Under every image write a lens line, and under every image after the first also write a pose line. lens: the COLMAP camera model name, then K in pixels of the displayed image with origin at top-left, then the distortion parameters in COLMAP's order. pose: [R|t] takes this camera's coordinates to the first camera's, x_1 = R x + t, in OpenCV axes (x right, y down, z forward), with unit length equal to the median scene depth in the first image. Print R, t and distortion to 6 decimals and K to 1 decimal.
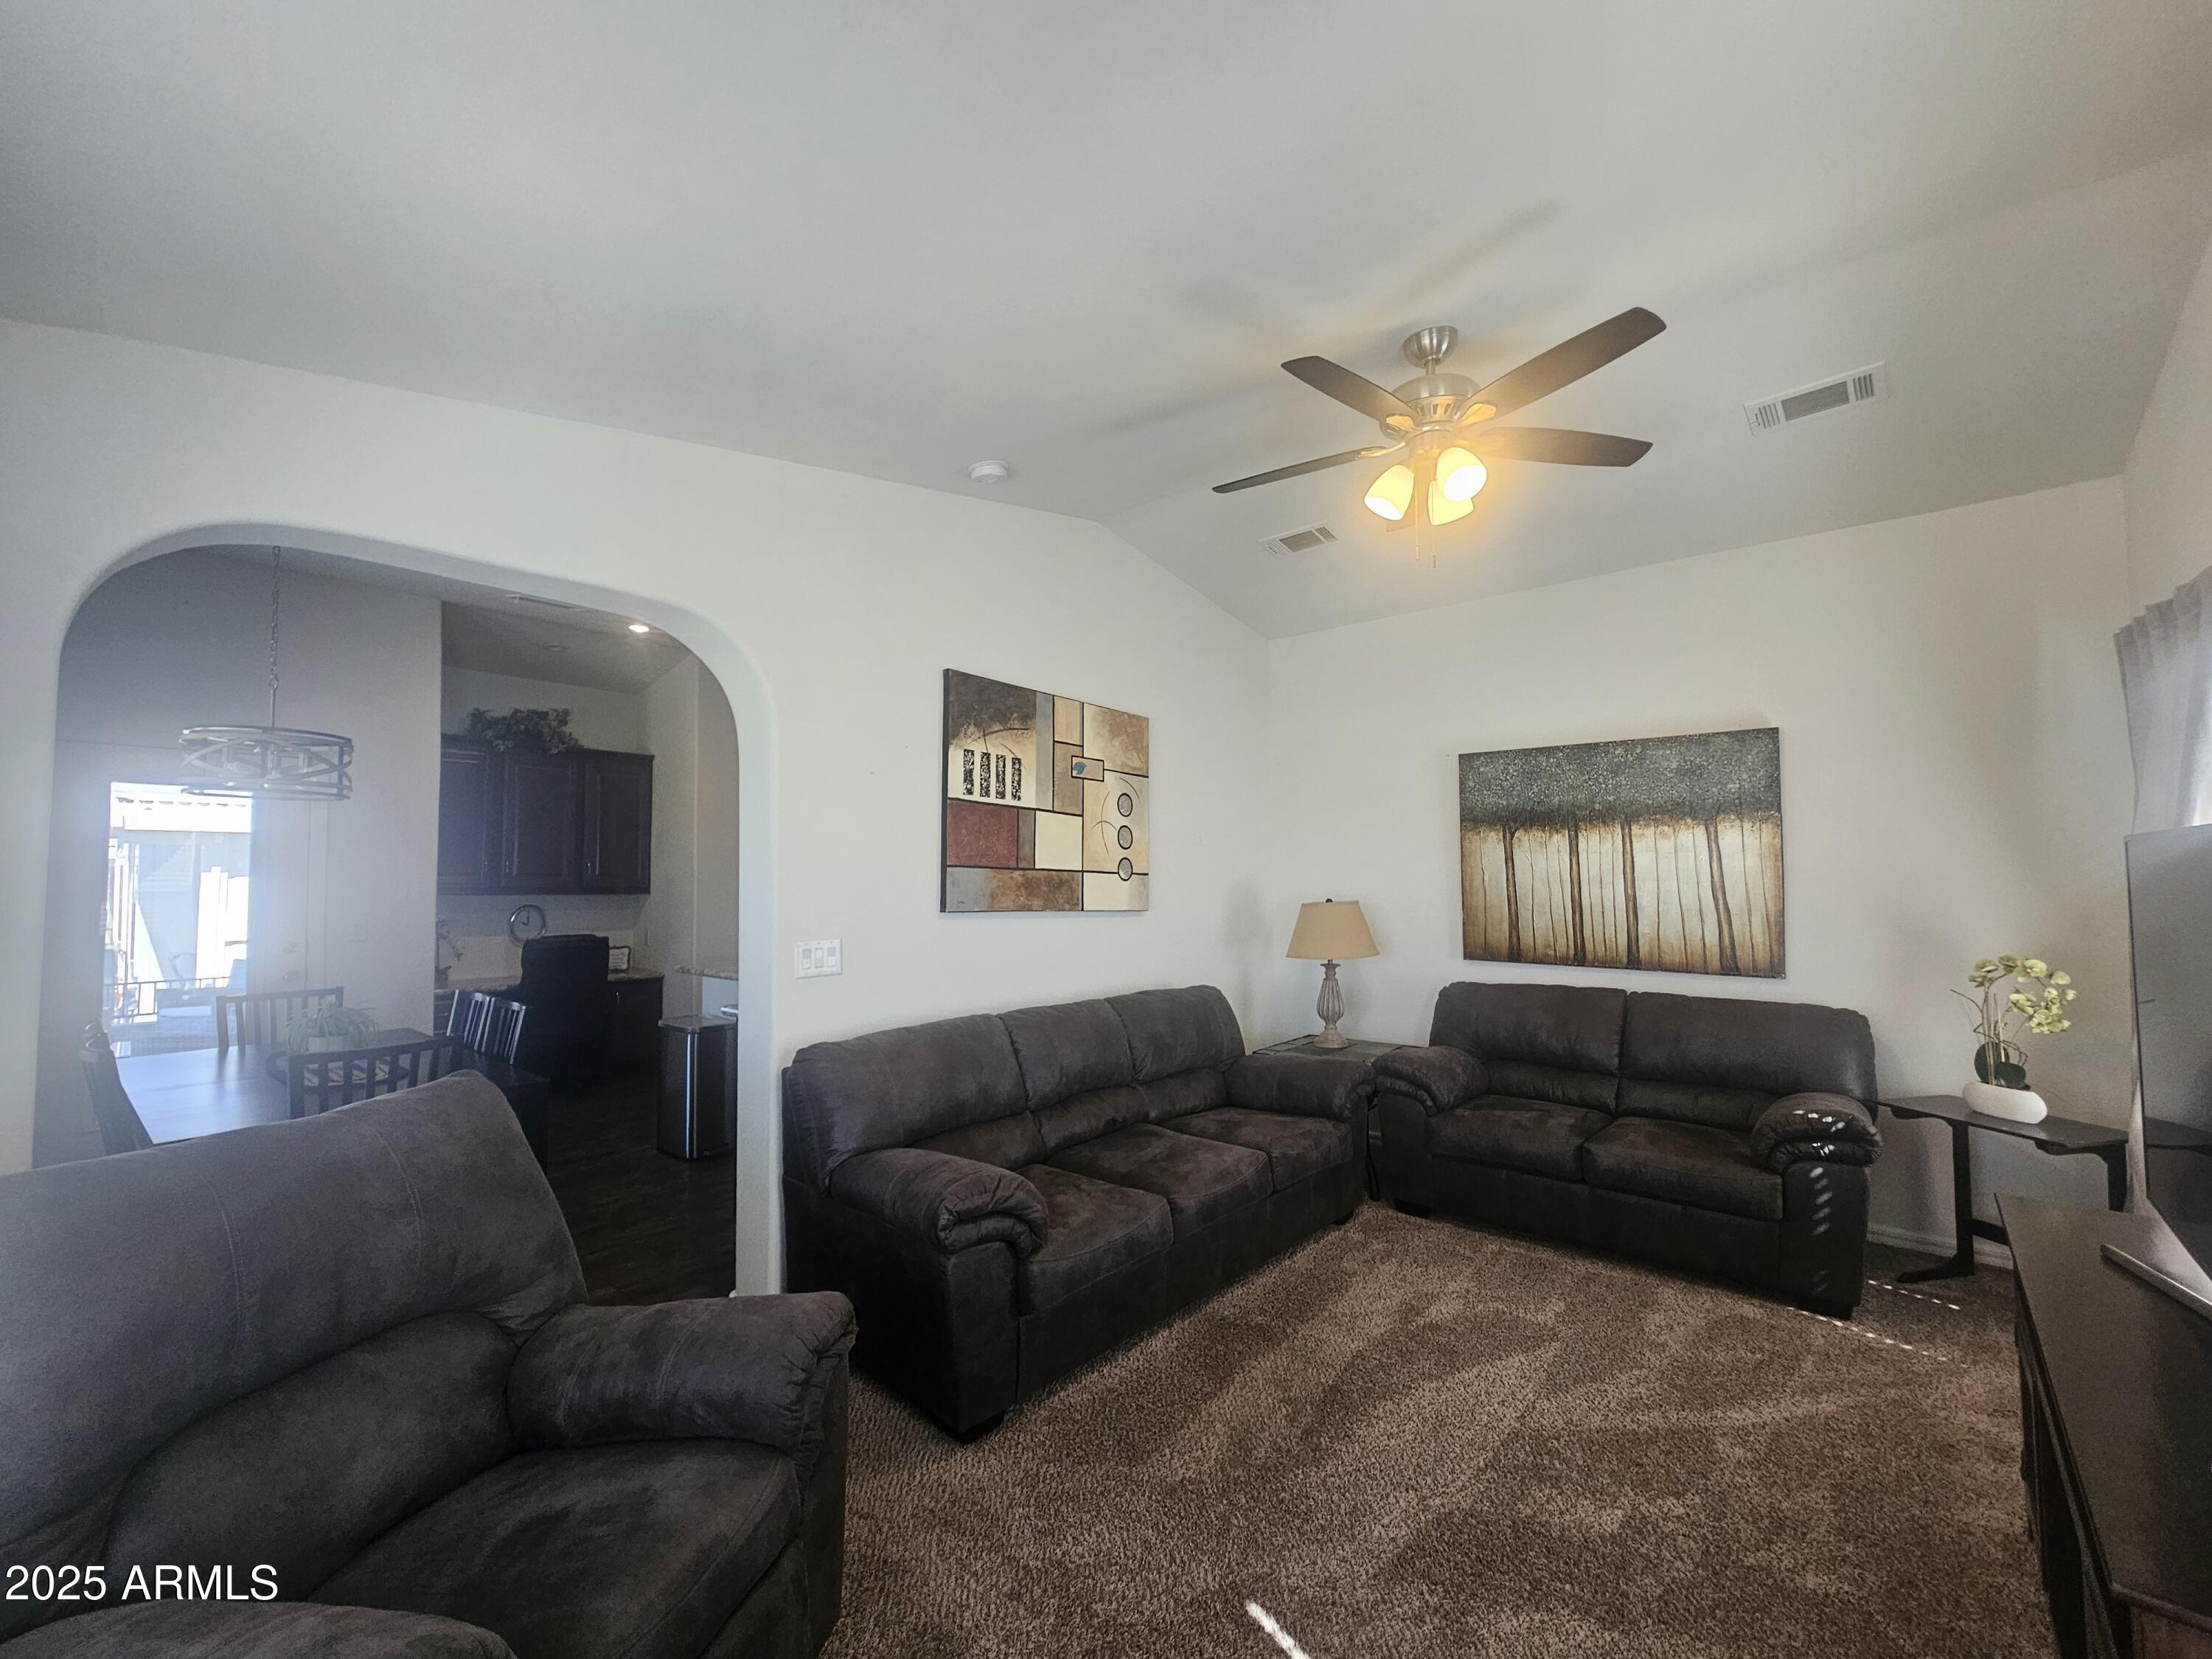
lens RADIAL K [[911.1, 0, 1100.9], [0, 911.1, 839.9], [0, 0, 1]] dist [0.003378, 0.000622]
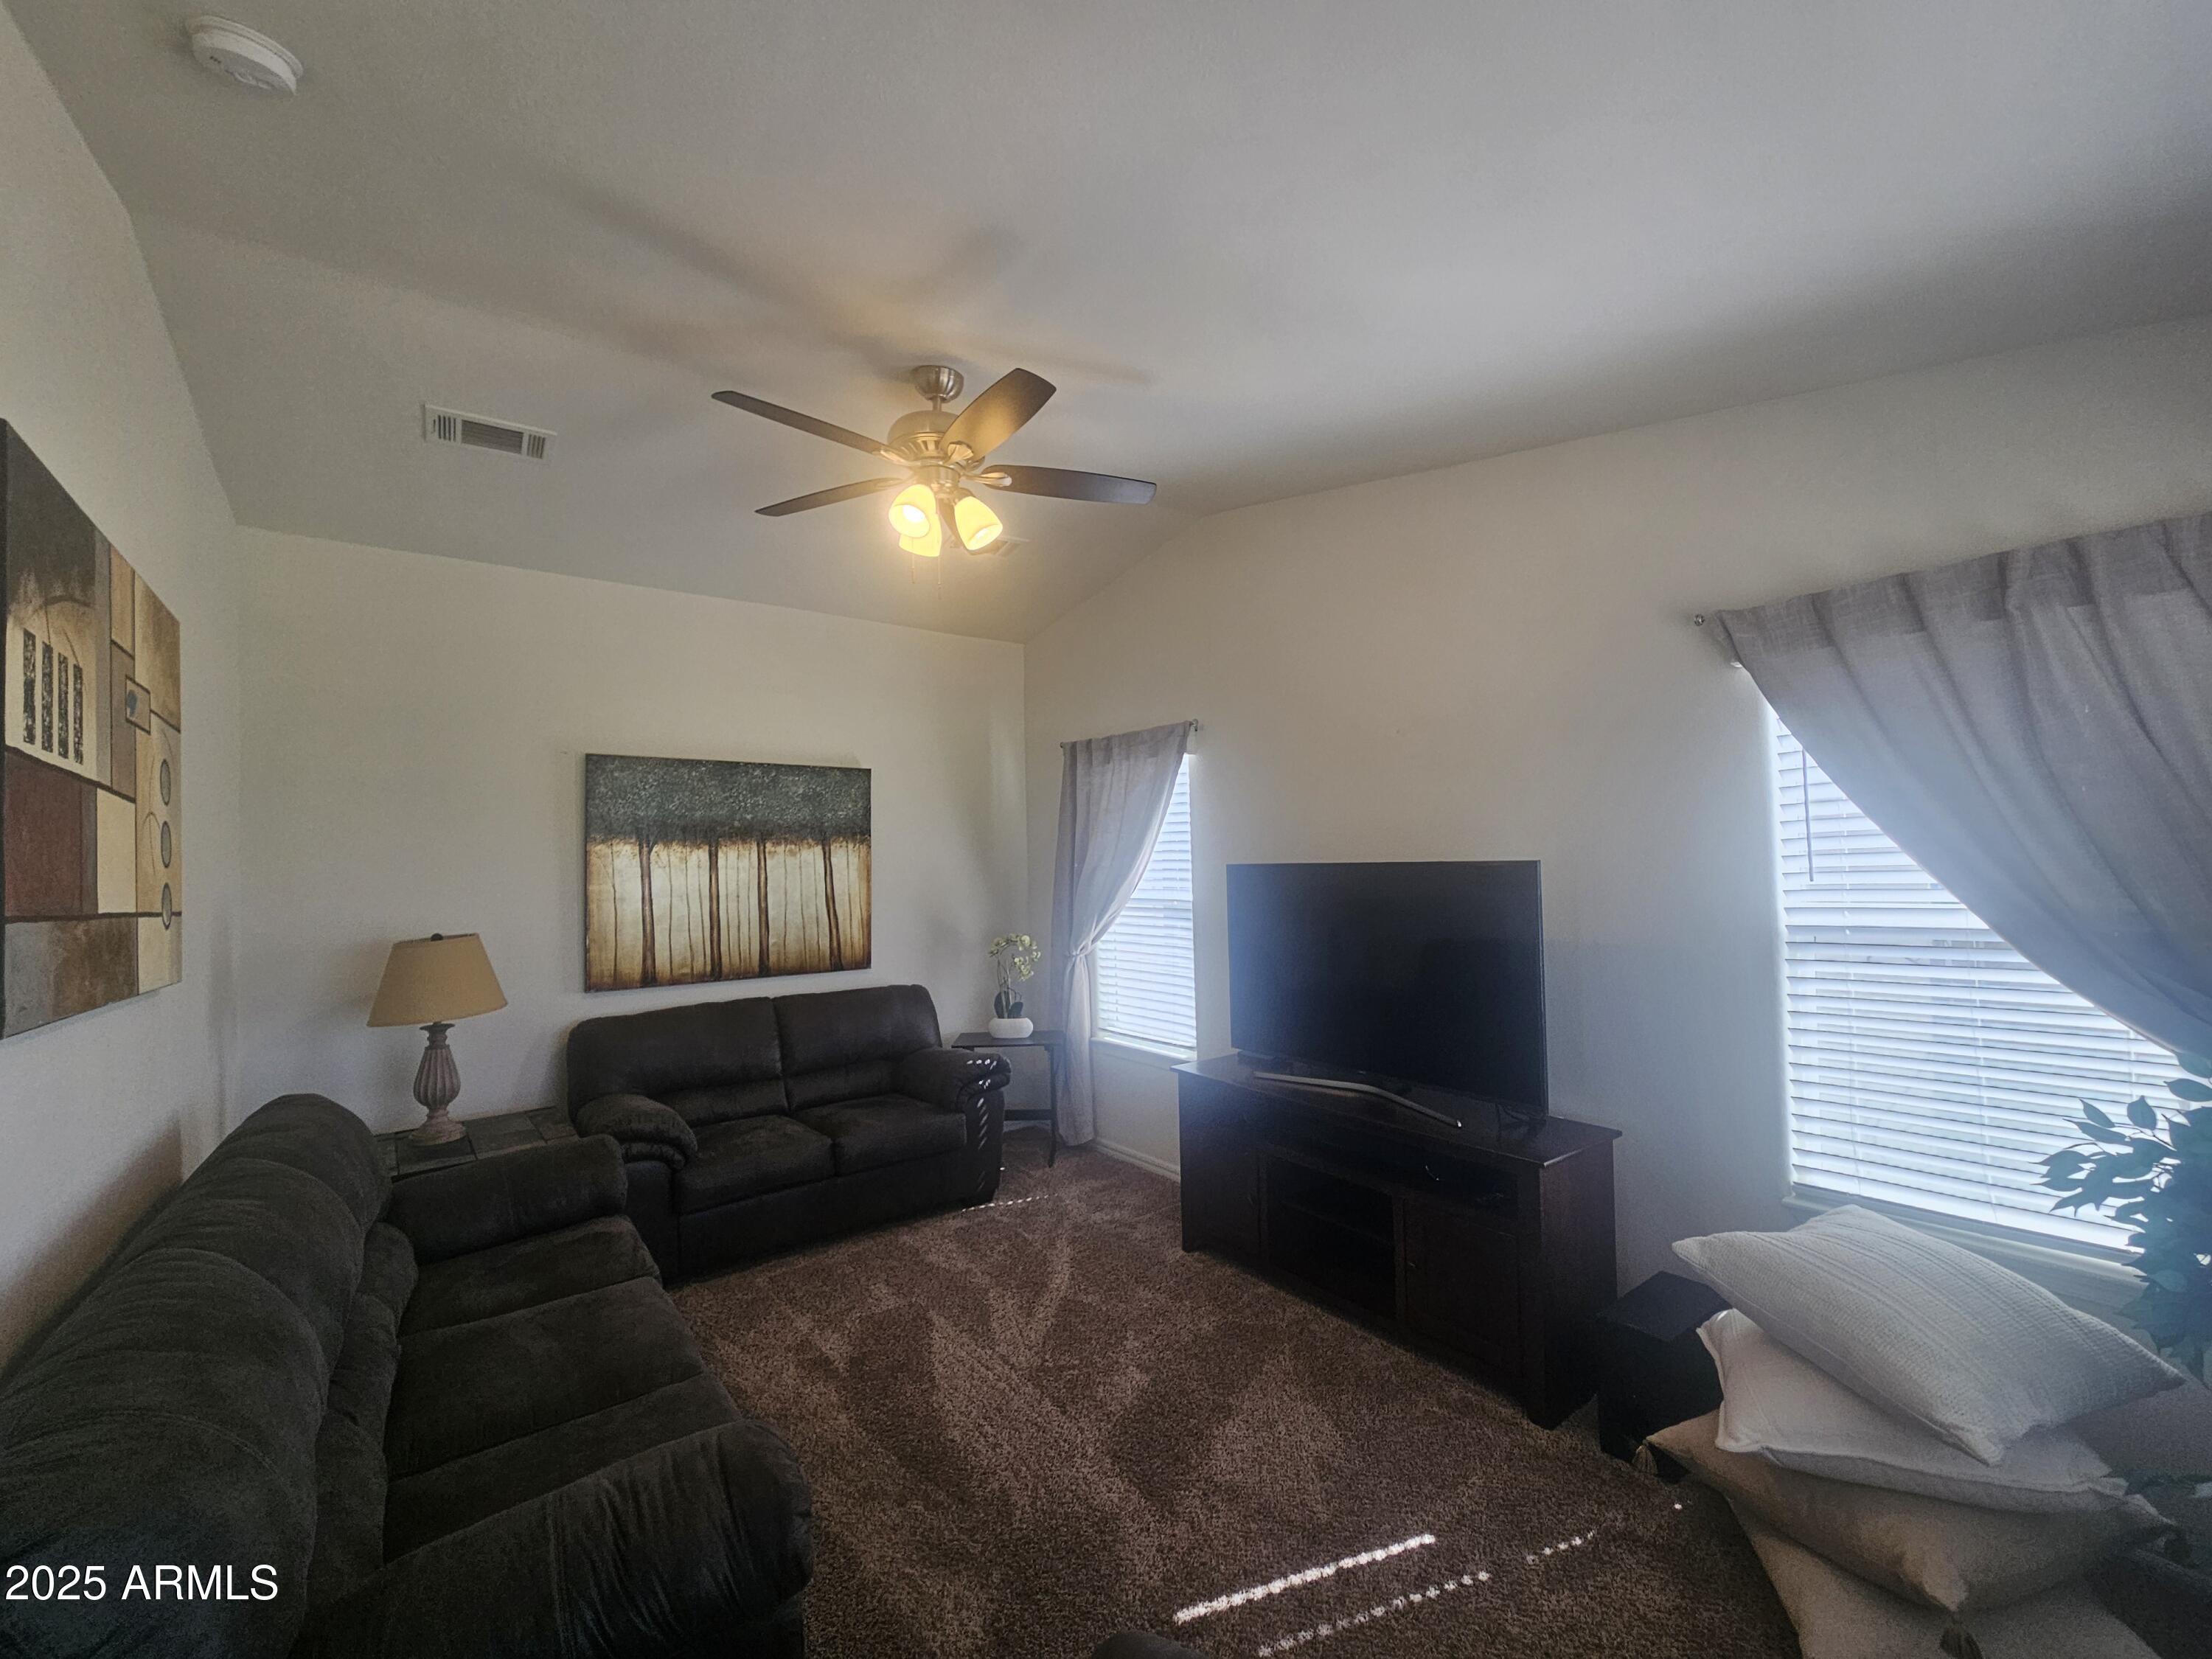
lens RADIAL K [[912.6, 0, 1101.7], [0, 912.6, 842.9], [0, 0, 1]] dist [-0.001043, 0.002295]
pose [[0.212907, 0.019921, 0.976869, -0.401338], [-0.020175, 0.999669, -0.015989, -0.007083], [-0.976864, -0.016304, 0.213238, 0.402417]]
